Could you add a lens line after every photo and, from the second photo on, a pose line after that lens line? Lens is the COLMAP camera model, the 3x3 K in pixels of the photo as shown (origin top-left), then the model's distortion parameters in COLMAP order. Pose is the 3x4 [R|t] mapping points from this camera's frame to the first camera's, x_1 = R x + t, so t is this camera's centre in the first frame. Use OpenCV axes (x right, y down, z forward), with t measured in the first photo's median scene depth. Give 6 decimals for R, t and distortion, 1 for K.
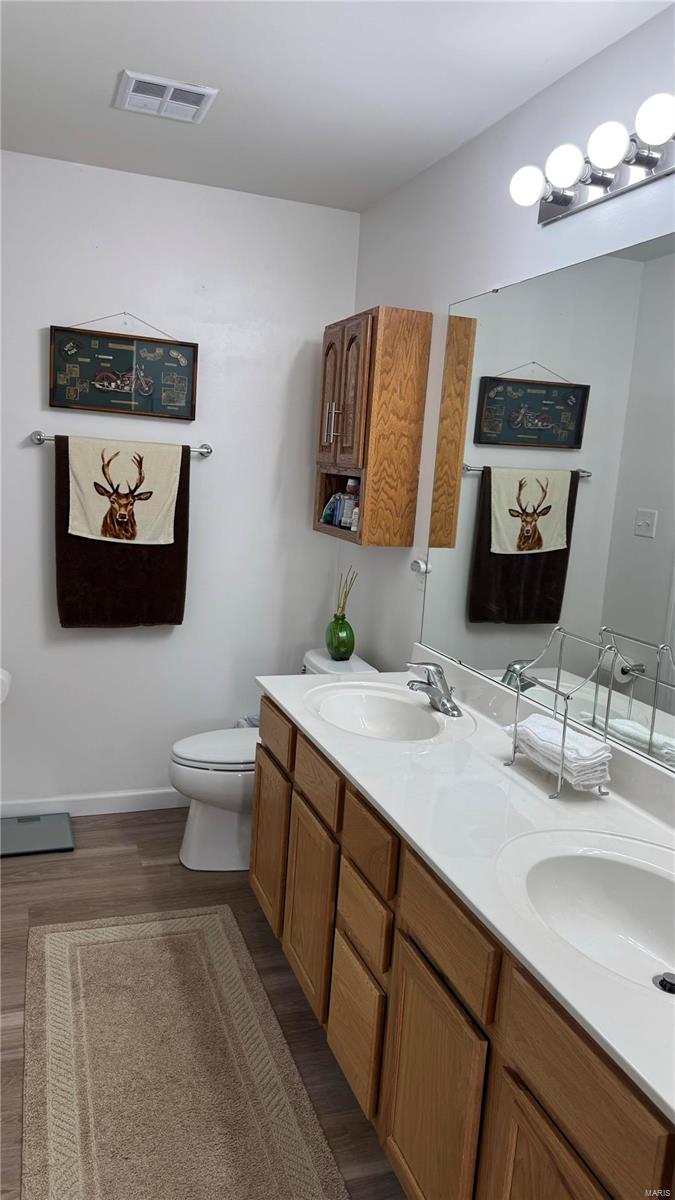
lens RADIAL K [[843.8, 0, 337.5], [0, 843.8, 600.0], [0, 0, 1]] dist [0.114882, -0.179386]
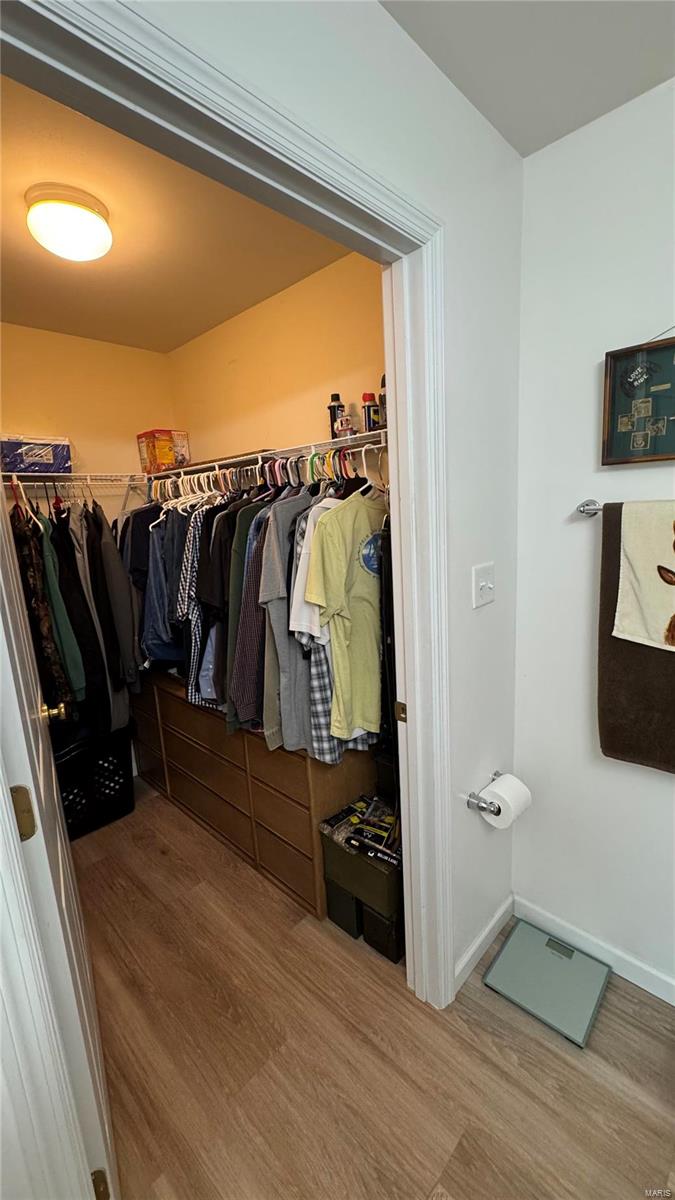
lens RADIAL K [[478.7, 0, 337.5], [0, 478.7, 600.0], [0, 0, 1]] dist [-0.001409, 0.000135]
pose [[0.441663, 0.079987, -0.893609, -0.055368], [-0.056474, 0.996521, 0.061287, -0.119917], [0.895402, 0.023398, 0.444643, 0.600648]]
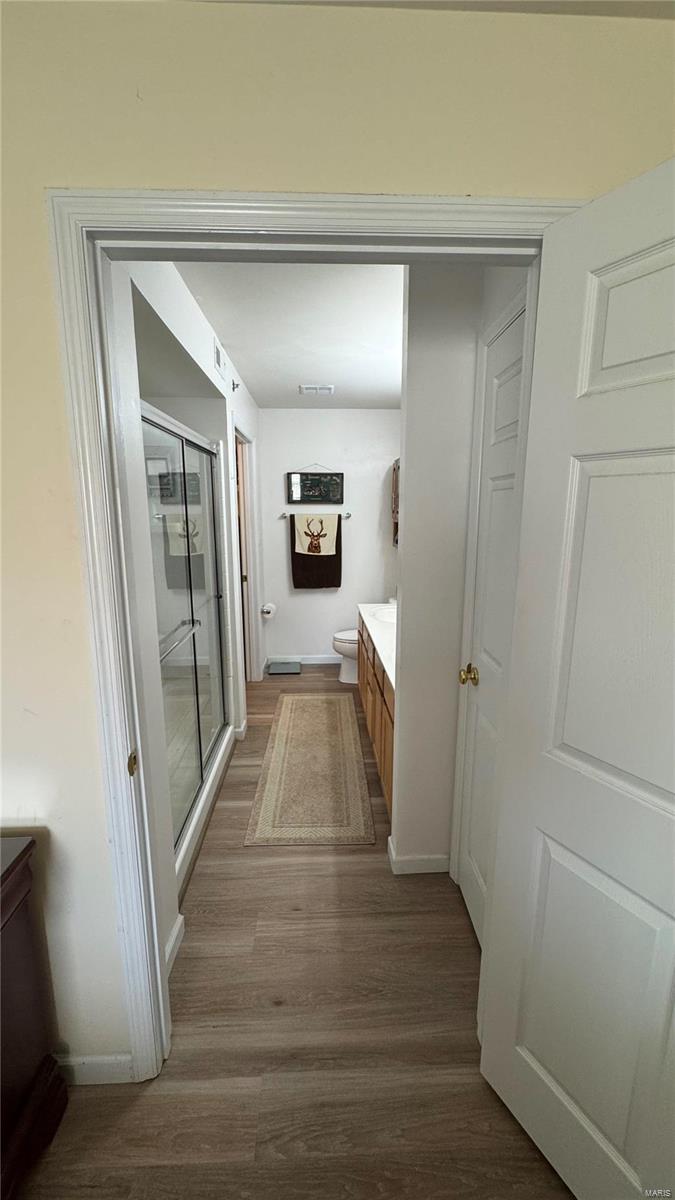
lens RADIAL K [[478.7, 0, 337.5], [0, 478.7, 600.0], [0, 0, 1]] dist [-0.001409, 0.000135]
pose [[0.953858, -0.008392, -0.300141, 0.237594], [0.016763, 0.999539, 0.025325, 0.032555], [0.299790, -0.029188, 0.953558, -0.344335]]
